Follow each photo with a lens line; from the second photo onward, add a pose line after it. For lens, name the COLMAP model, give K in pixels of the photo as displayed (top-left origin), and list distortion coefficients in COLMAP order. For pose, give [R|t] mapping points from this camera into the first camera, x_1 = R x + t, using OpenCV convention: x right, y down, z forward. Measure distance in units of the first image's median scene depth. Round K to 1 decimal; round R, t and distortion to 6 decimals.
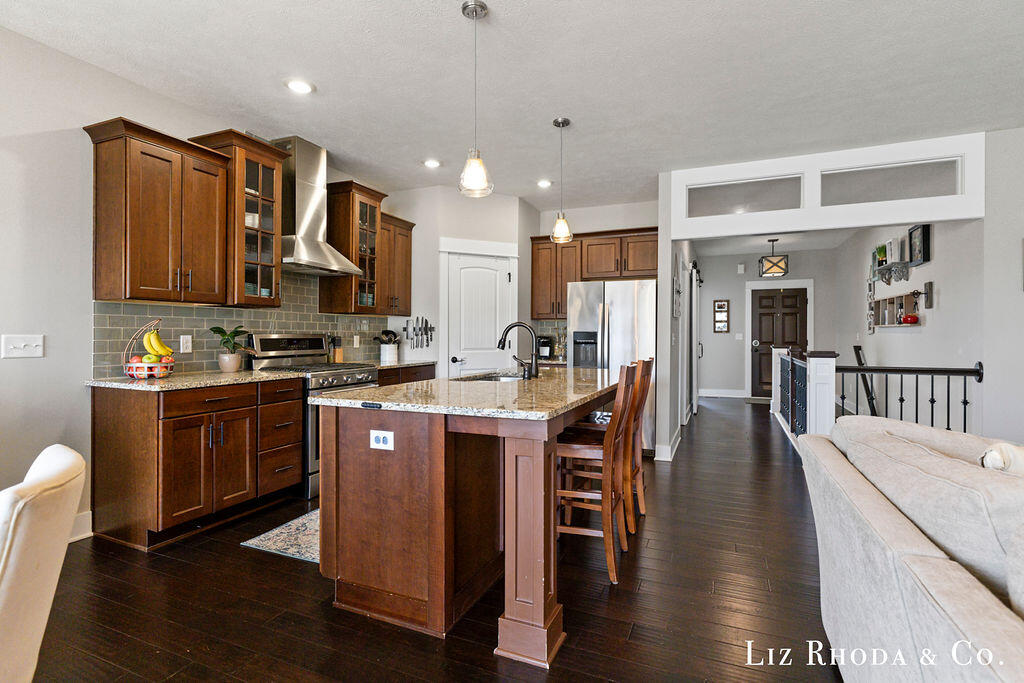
lens RADIAL K [[498.1, 0, 513.4], [0, 498.1, 338.5], [0, 0, 1]] dist [0.000032, 0.000329]
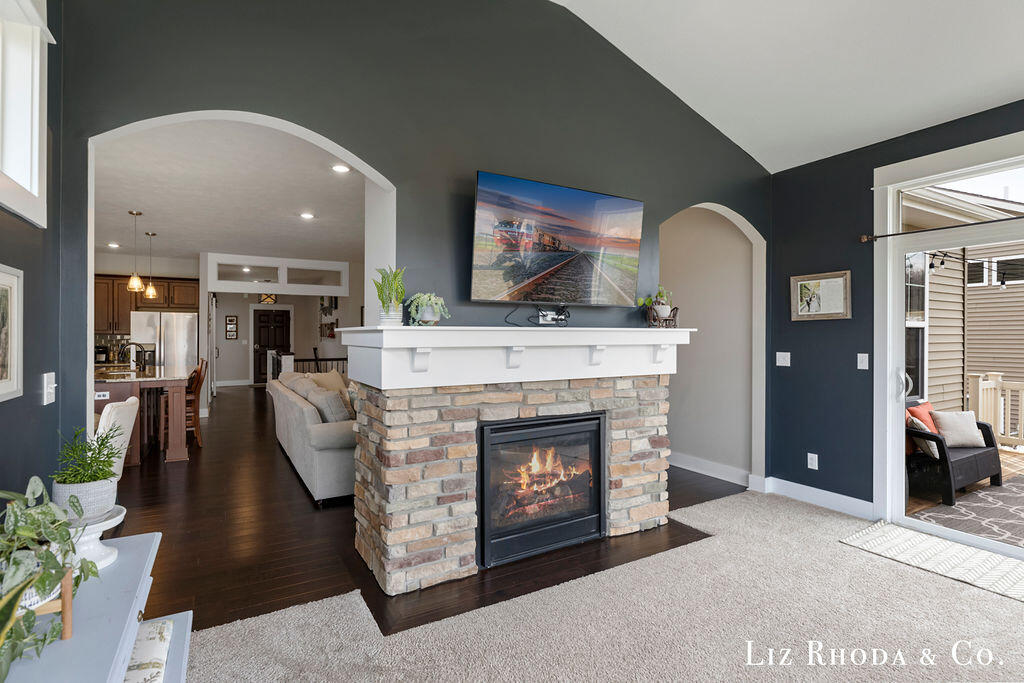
lens RADIAL K [[490.2, 0, 503.0], [0, 490.2, 334.6], [0, 0, 1]] dist [0.001536, 0.000541]
pose [[0.607692, -0.001034, 0.794172, -0.432238], [0.005894, 0.999977, -0.003208, -0.033841], [-0.794151, 0.006631, 0.607684, -0.894003]]
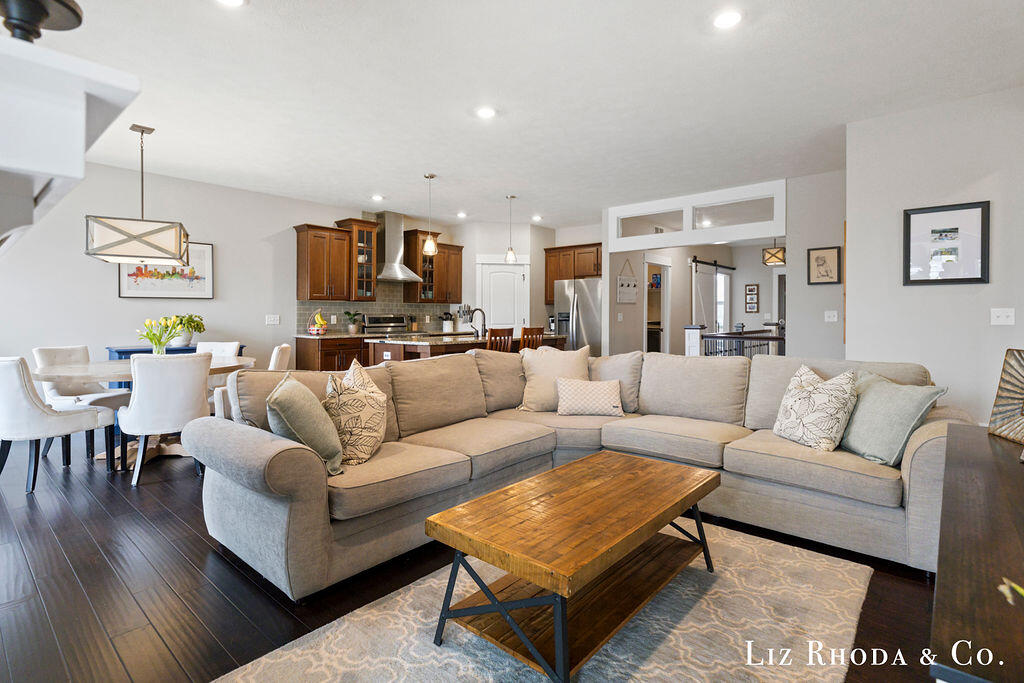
lens RADIAL K [[503.7, 0, 511.3], [0, 503.7, 317.5], [0, 0, 1]] dist [-0.000534, 0.000243]
pose [[0.952320, -0.001074, -0.305098, 0.505710], [-0.000089, 0.999993, -0.003796, 0.007286], [0.305100, 0.003643, 0.952313, -0.569500]]
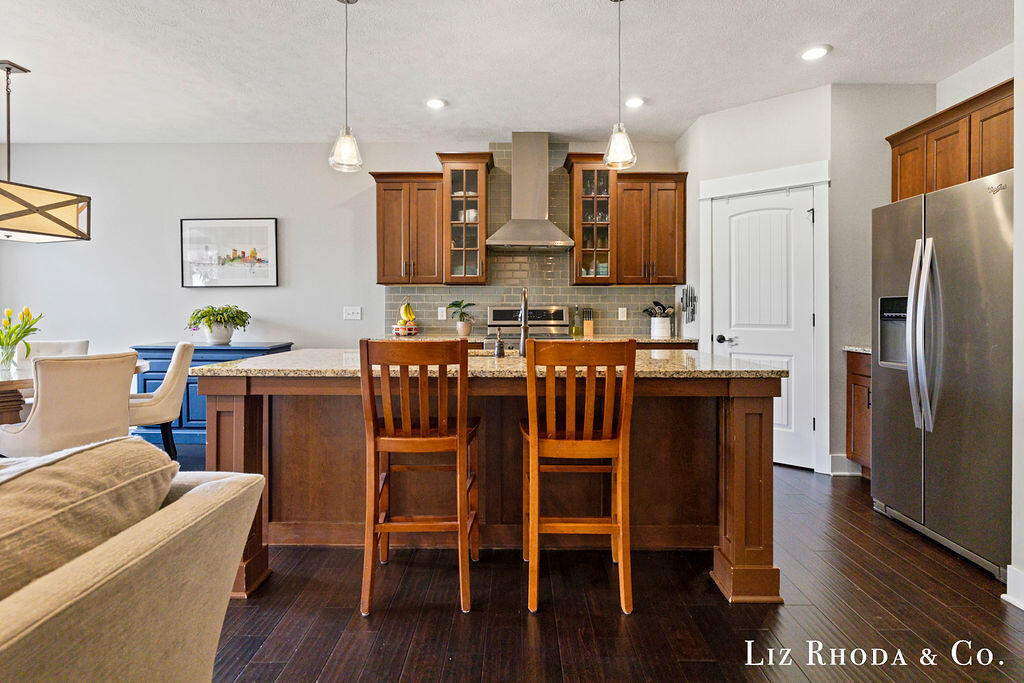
lens RADIAL K [[503.7, 0, 511.3], [0, 503.7, 317.5], [0, 0, 1]] dist [-0.000534, 0.000243]
pose [[0.382504, 0.008568, -0.923914, 0.525806], [-0.006822, 0.999956, 0.006449, 0.008412], [0.923929, 0.003837, 0.382545, 0.468094]]
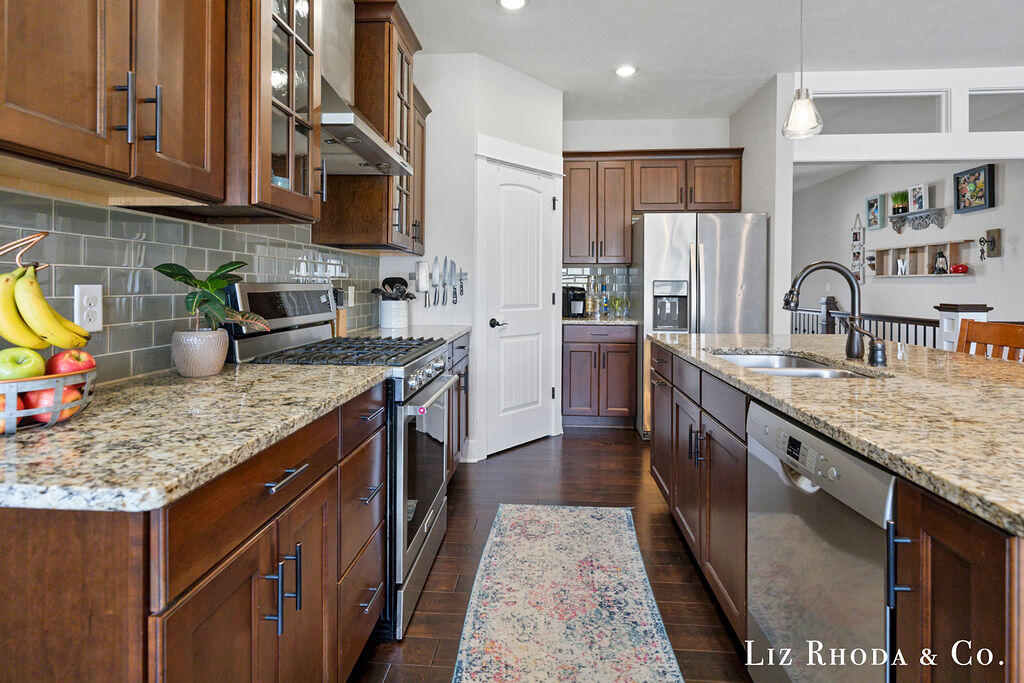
lens RADIAL K [[513.8, 0, 513.8], [0, 513.8, 287.1], [0, 0, 1]] dist [0.000253, 0.000200]
pose [[0.943388, -0.001134, 0.331688, -0.356964], [0.003049, 0.999982, -0.005252, -0.001188], [-0.331676, 0.005966, 0.943375, 0.396030]]
